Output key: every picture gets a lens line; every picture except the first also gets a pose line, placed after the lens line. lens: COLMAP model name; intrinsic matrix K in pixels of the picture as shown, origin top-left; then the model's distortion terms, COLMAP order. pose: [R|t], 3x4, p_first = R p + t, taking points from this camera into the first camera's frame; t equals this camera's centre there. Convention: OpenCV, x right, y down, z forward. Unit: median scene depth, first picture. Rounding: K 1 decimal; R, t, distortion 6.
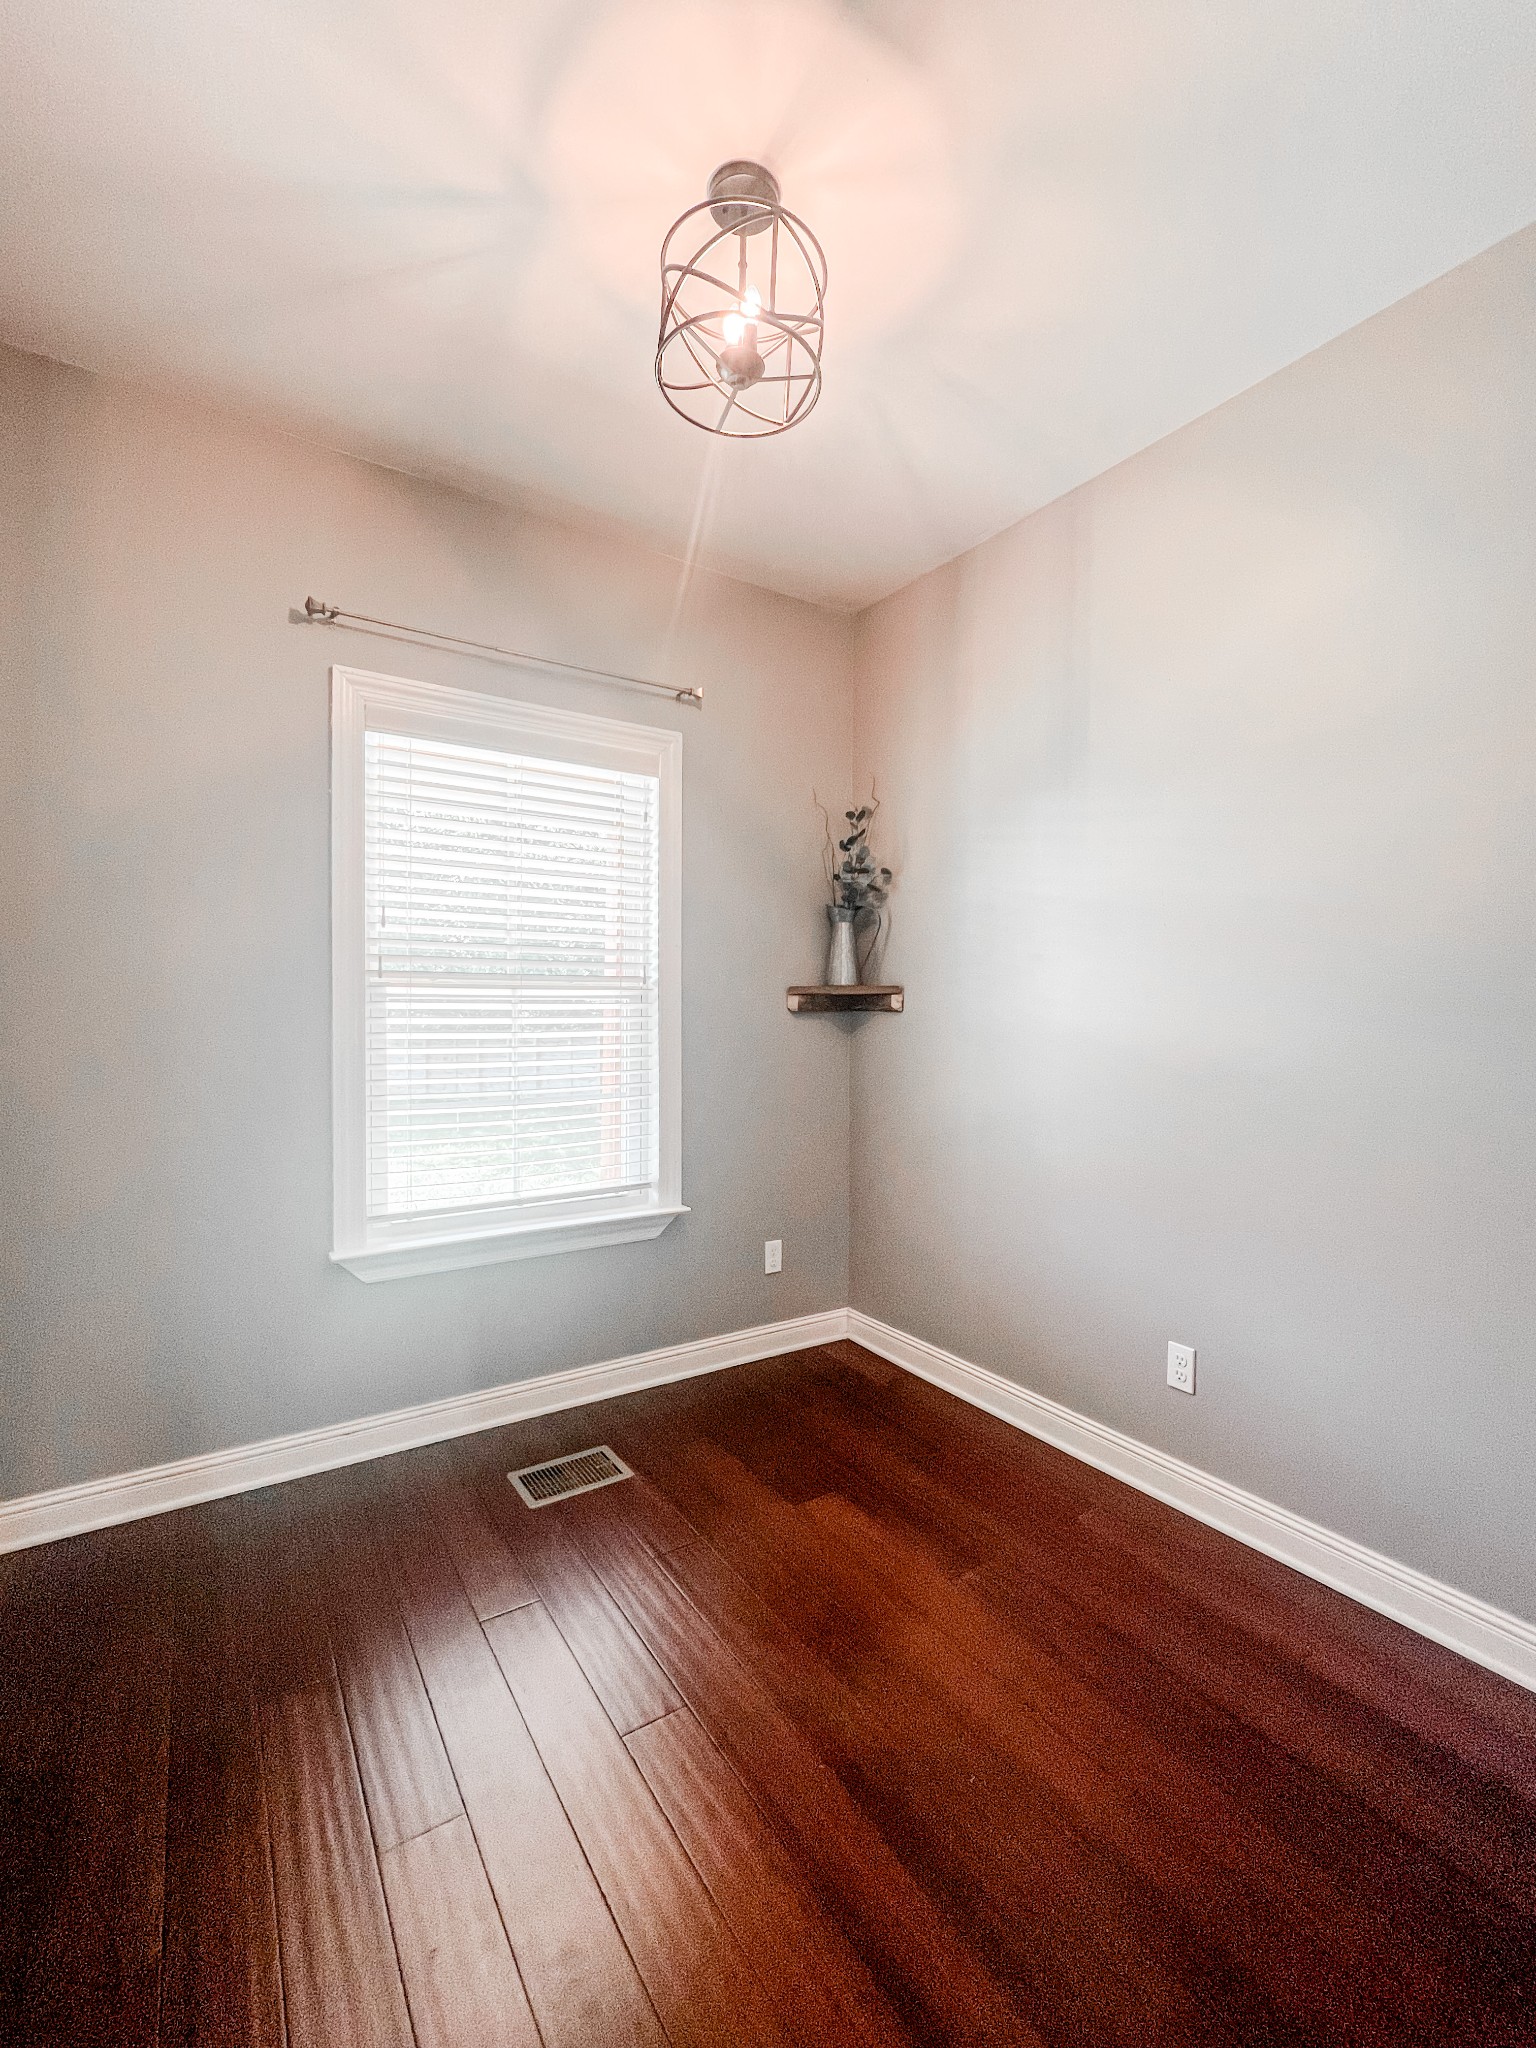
lens RADIAL K [[875.3, 0, 768.0], [0, 875.3, 1024.0], [0, 0, 1]] dist [-0.002393, -0.000519]
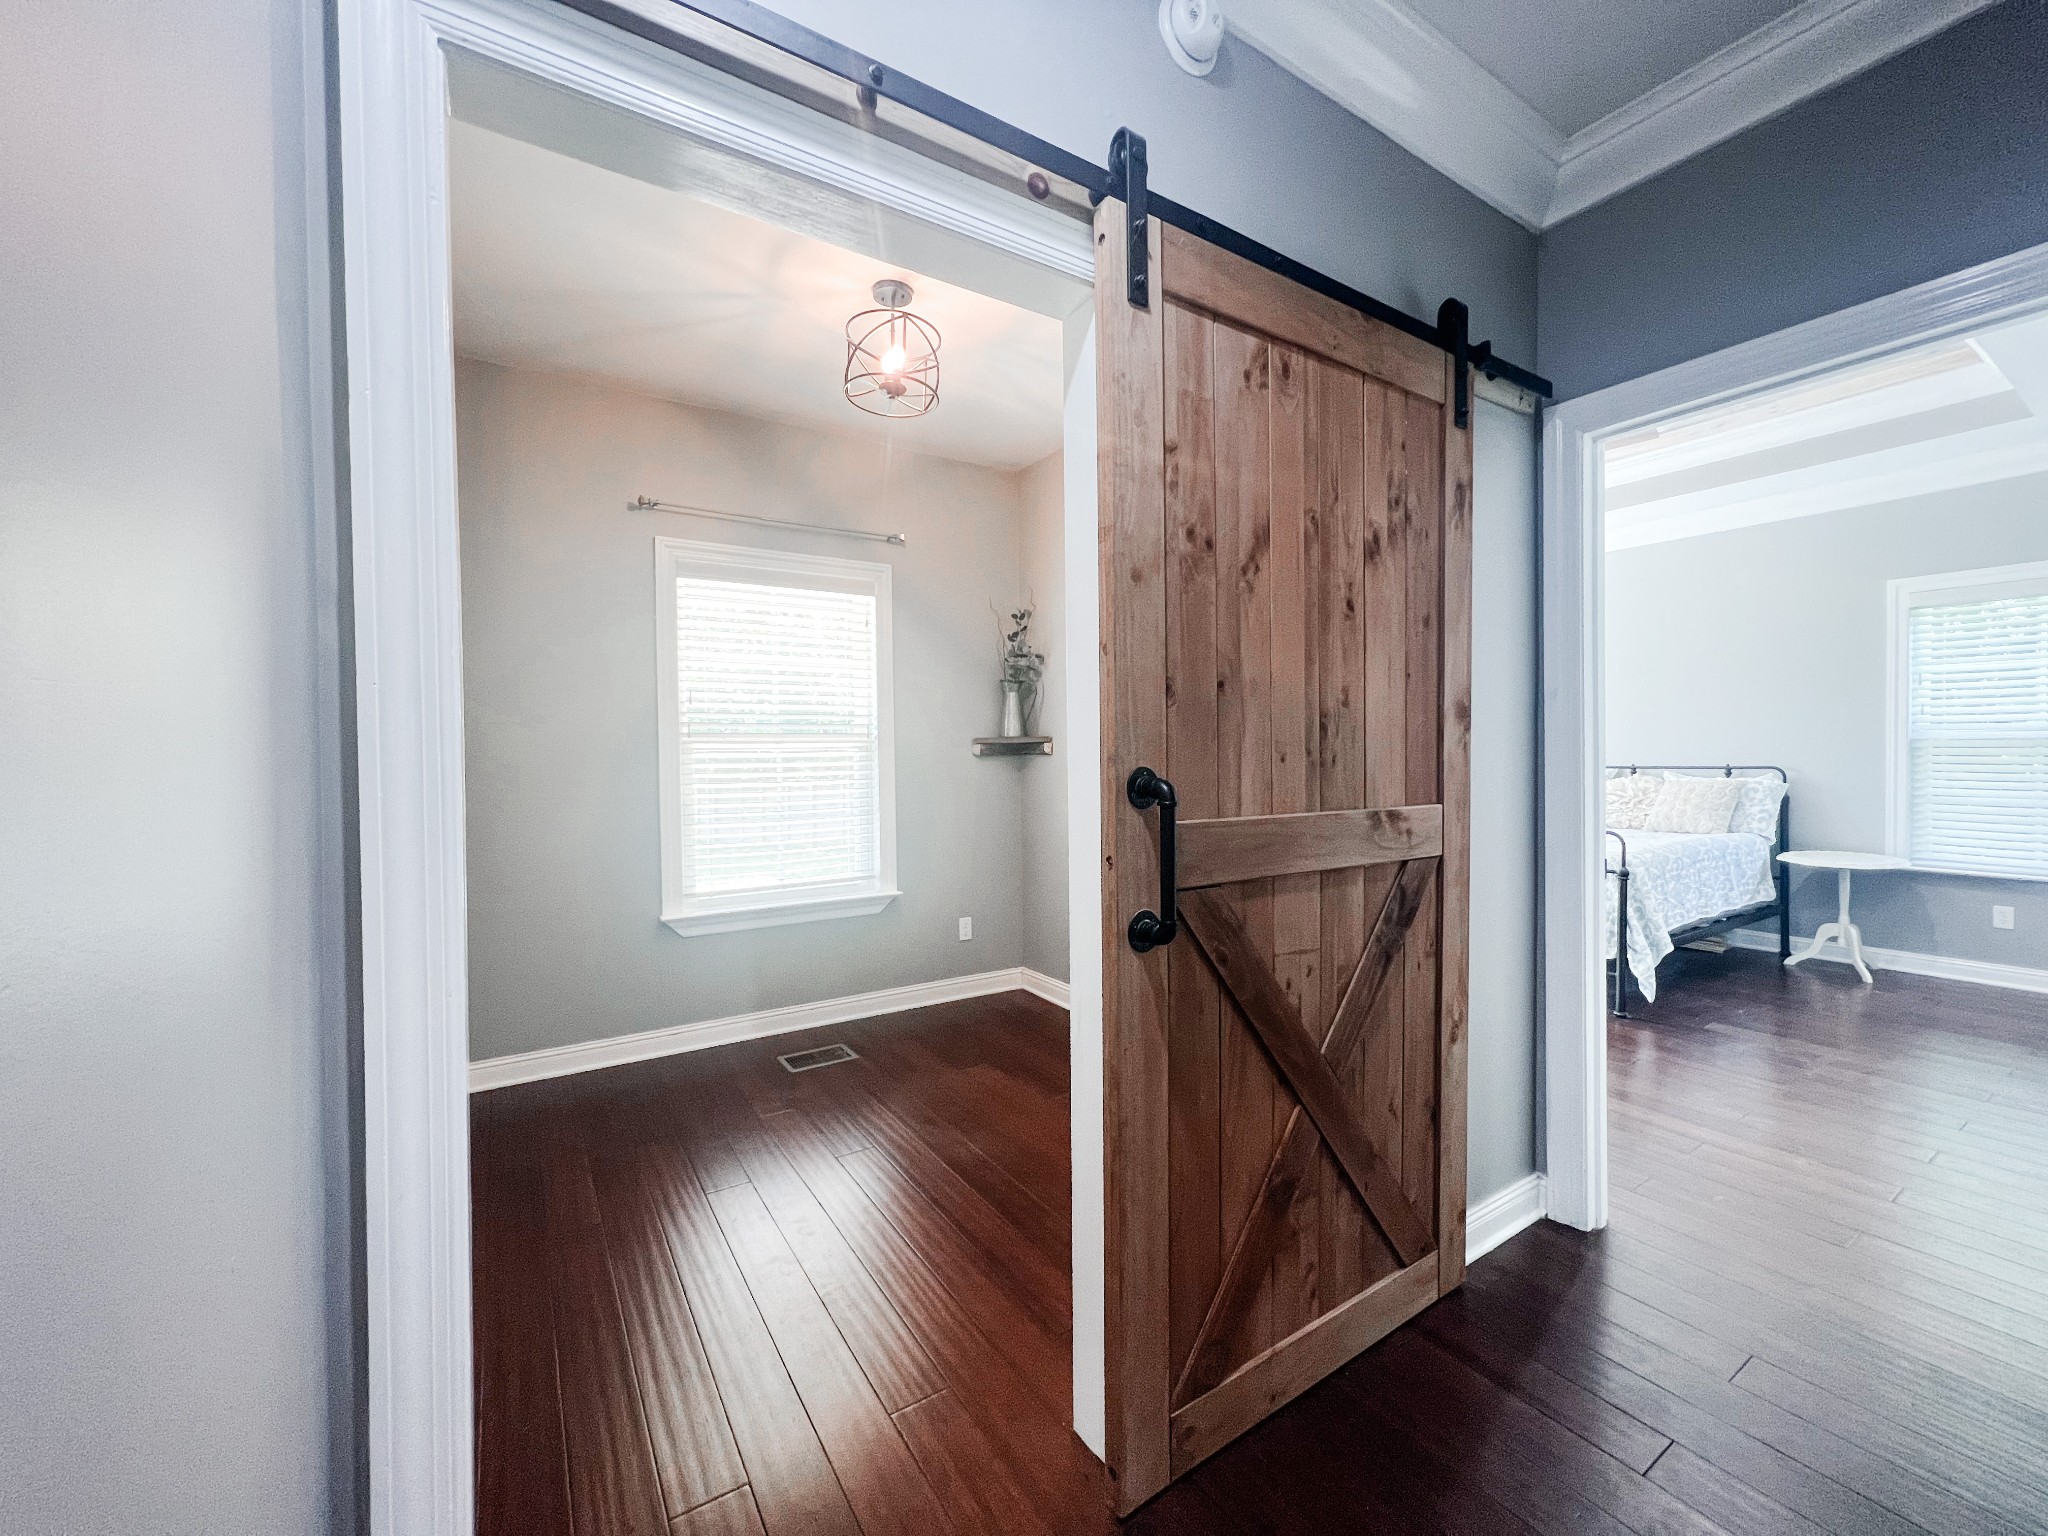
lens RADIAL K [[814.1, 0, 1023.7], [0, 814.1, 773.7], [0, 0, 1]] dist [0.000407, 0.000121]
pose [[0.999831, -0.015802, -0.009383, 0.123776], [0.015857, 0.999857, 0.005798, 0.008942], [0.009290, -0.005946, 0.999939, -0.336864]]
